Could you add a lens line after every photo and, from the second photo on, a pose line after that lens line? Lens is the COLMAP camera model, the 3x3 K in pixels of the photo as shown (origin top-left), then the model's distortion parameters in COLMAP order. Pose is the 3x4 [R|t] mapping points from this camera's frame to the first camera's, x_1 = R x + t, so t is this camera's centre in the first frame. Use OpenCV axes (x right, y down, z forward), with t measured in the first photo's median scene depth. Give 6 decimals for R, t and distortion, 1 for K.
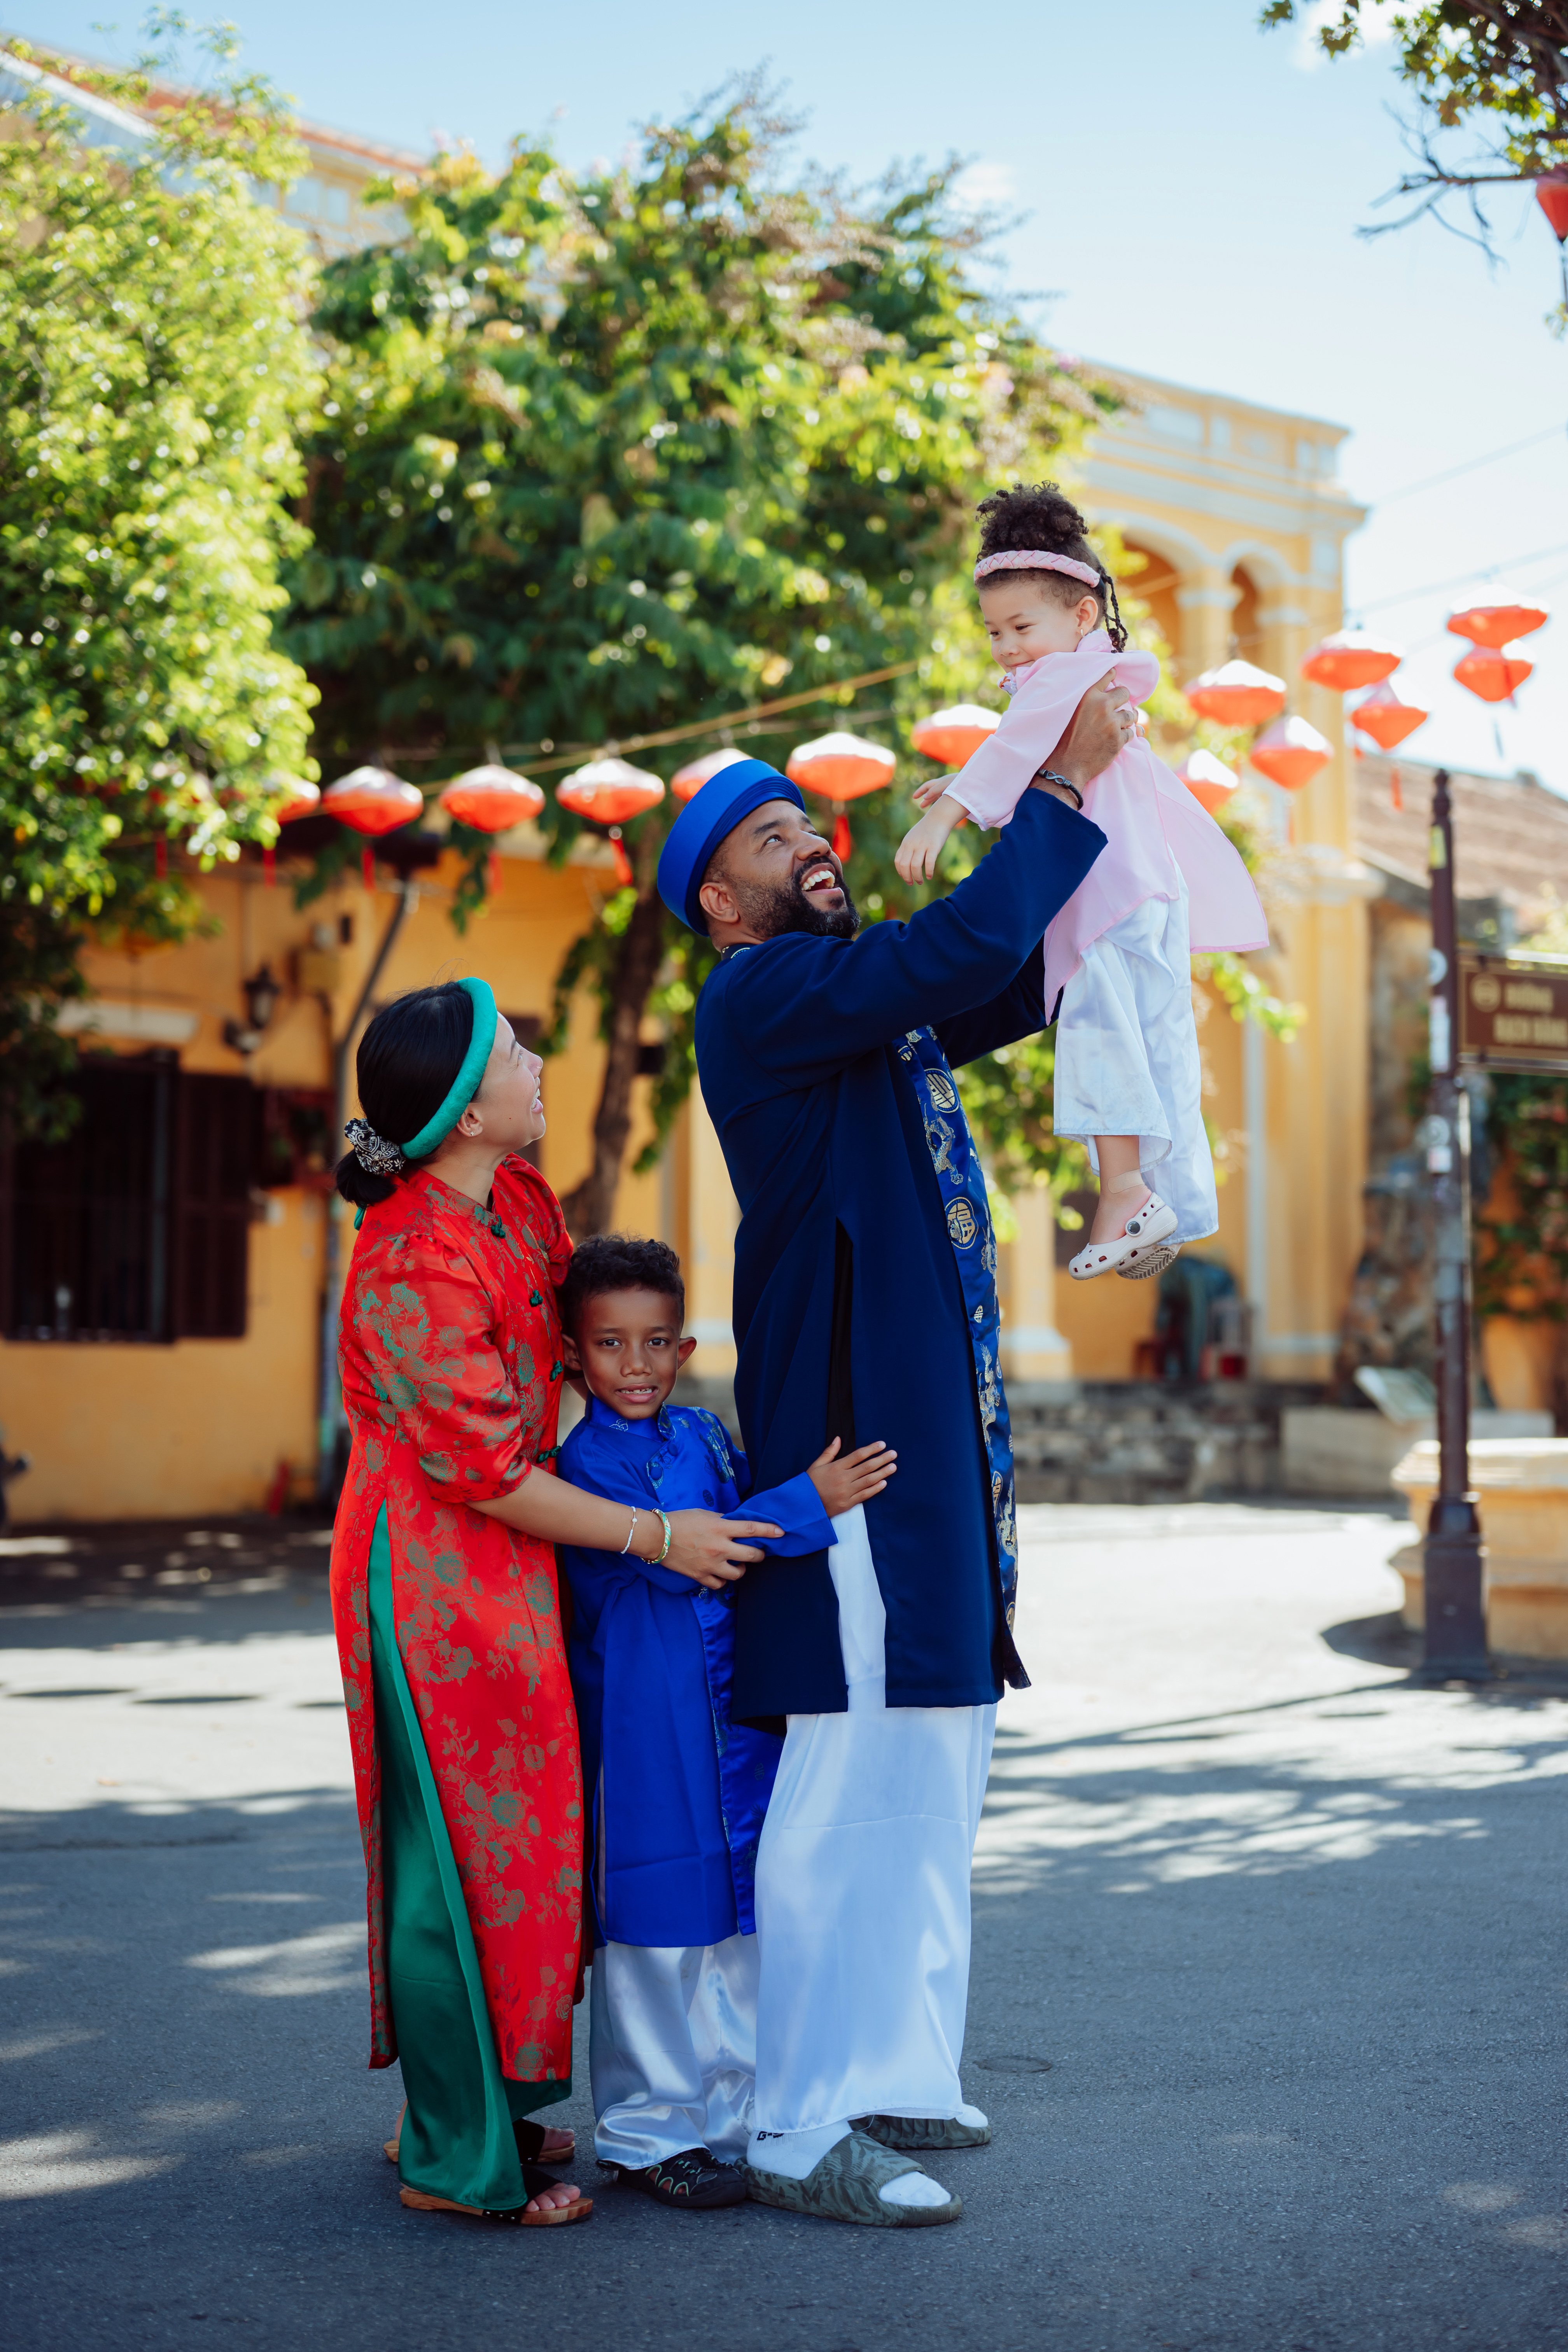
lens RADIAL K [[3426.1, 0, 784.0], [0, 3426.1, 1176.0], [0, 0, 1]] dist [0.003812, -0.064655]
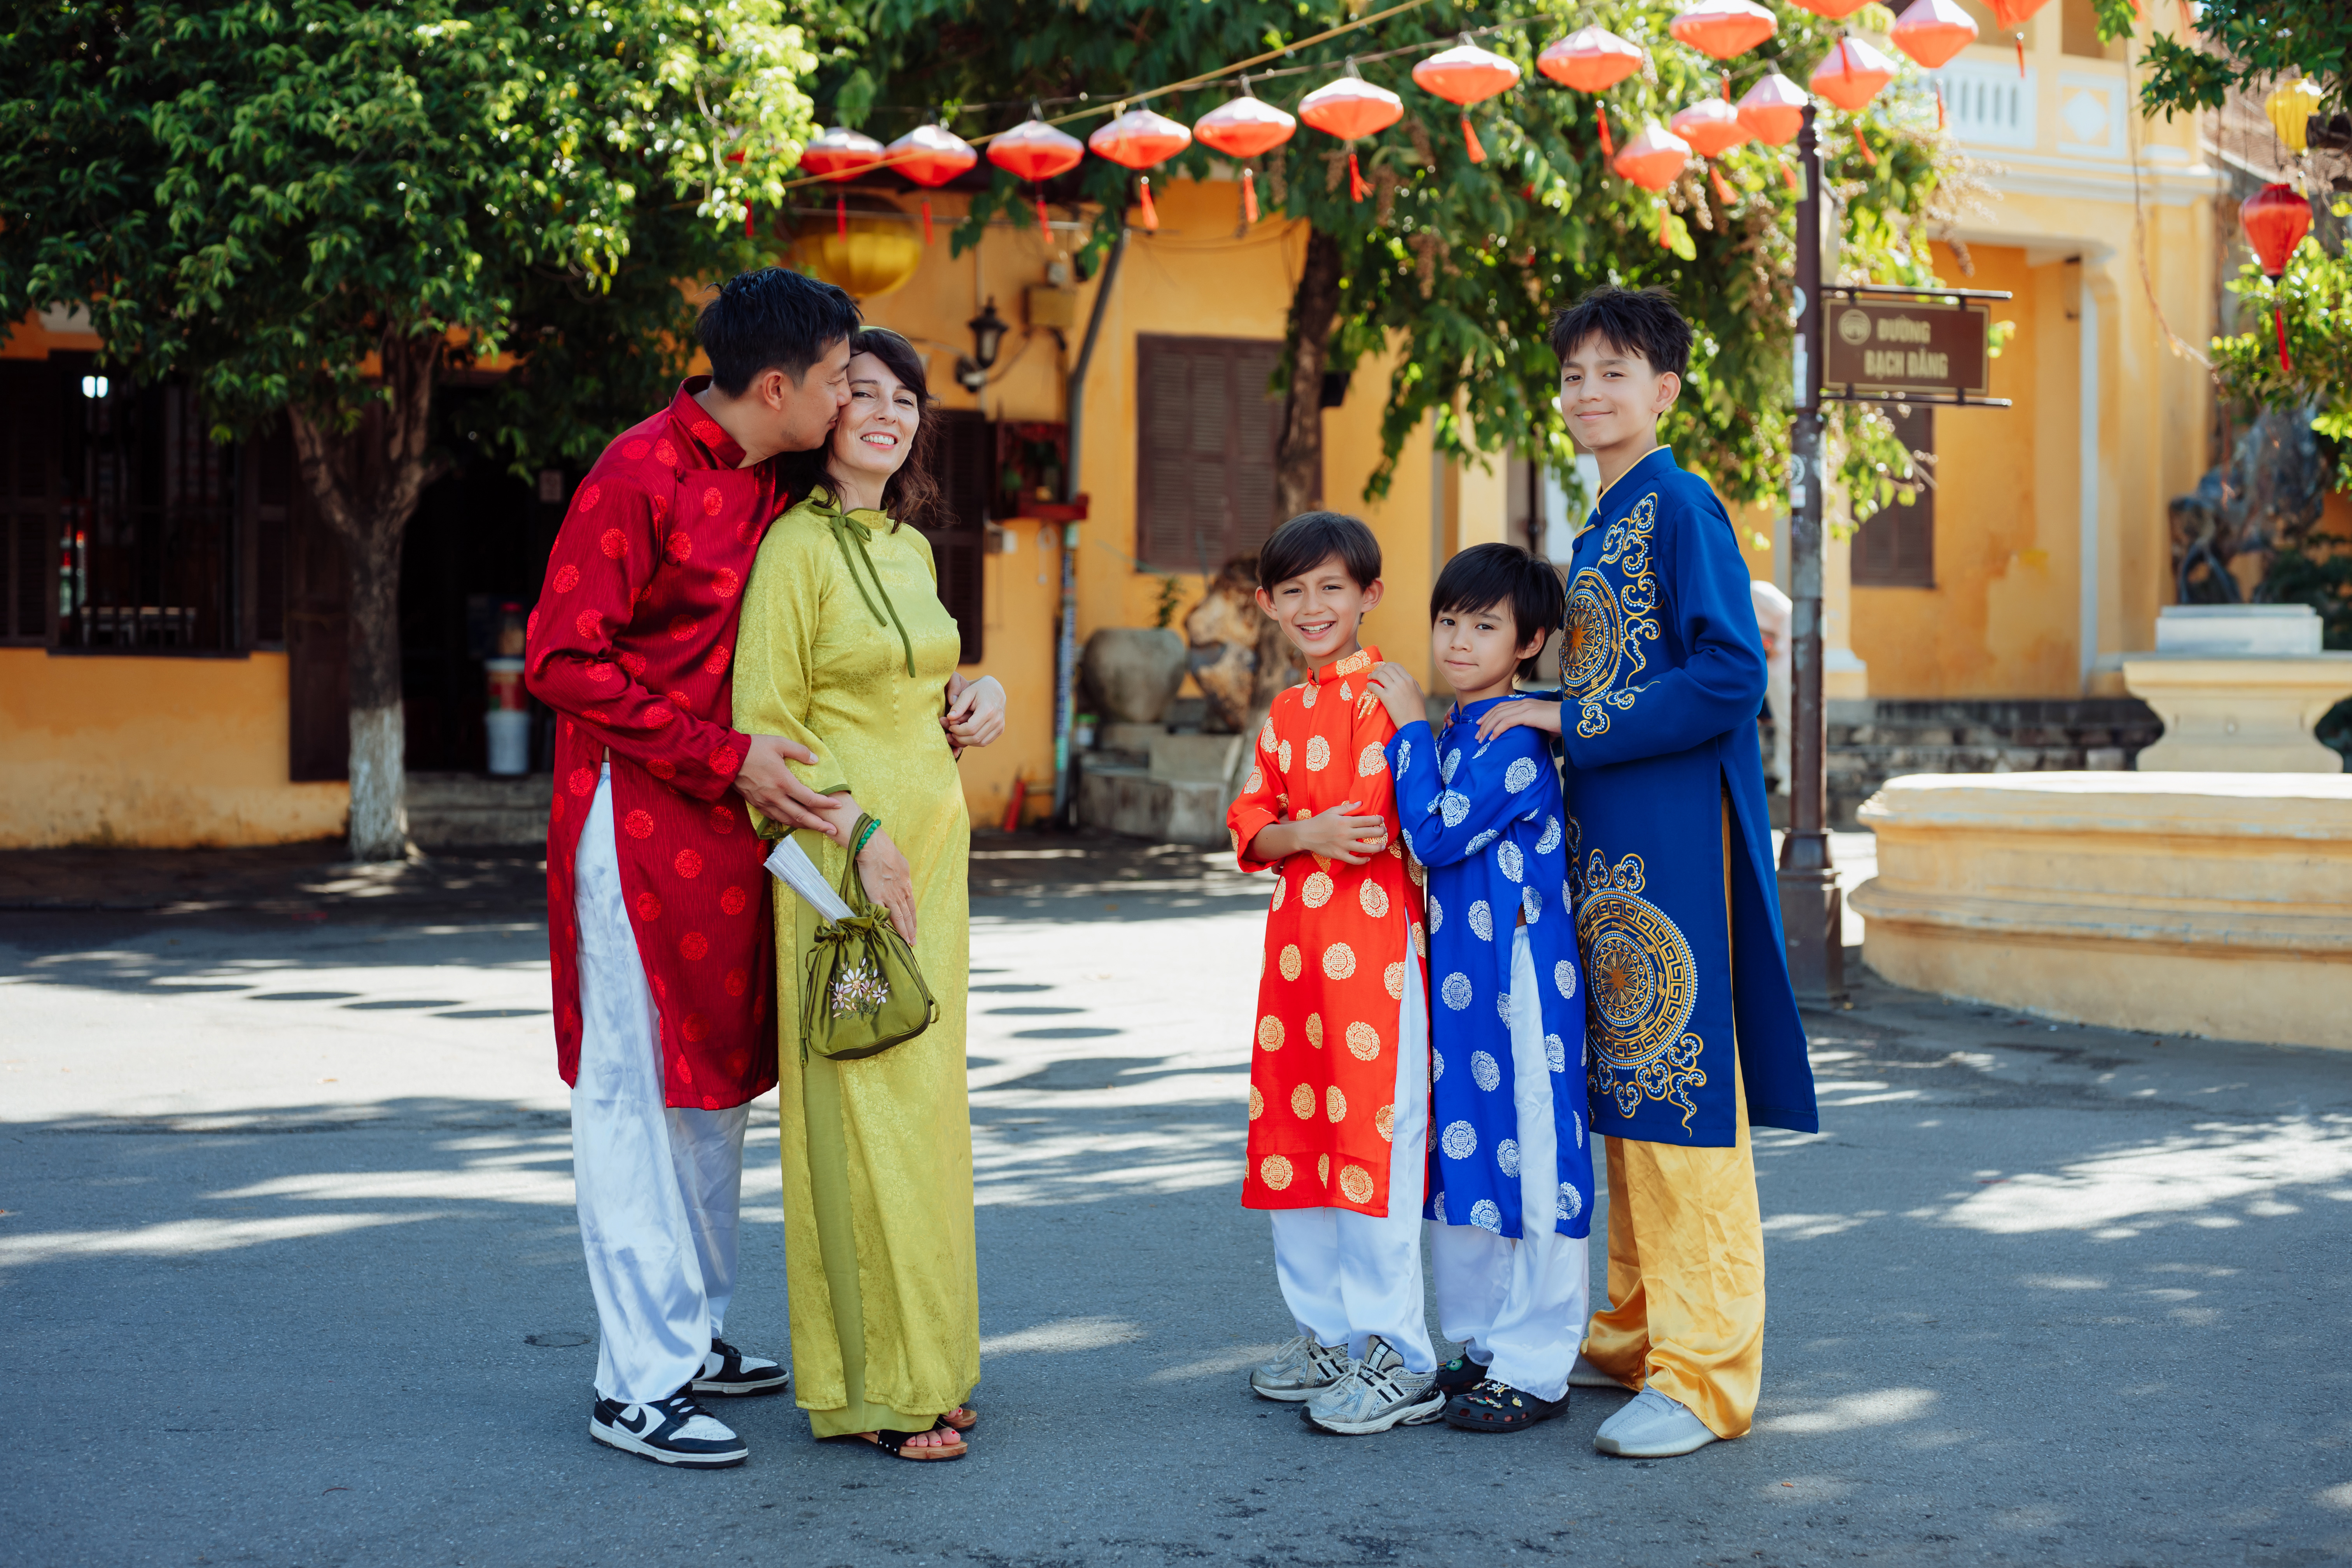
lens RADIAL K [[3426.1, 0, 1163.7], [0, 3426.1, 810.4], [0, 0, 1]] dist [0.003812, -0.064655]
pose [[0.983981, 0.004449, -0.178217, 0.141952], [0.012059, 0.995738, 0.091439, -0.004848], [0.177864, -0.092124, 0.979733, -0.033852]]
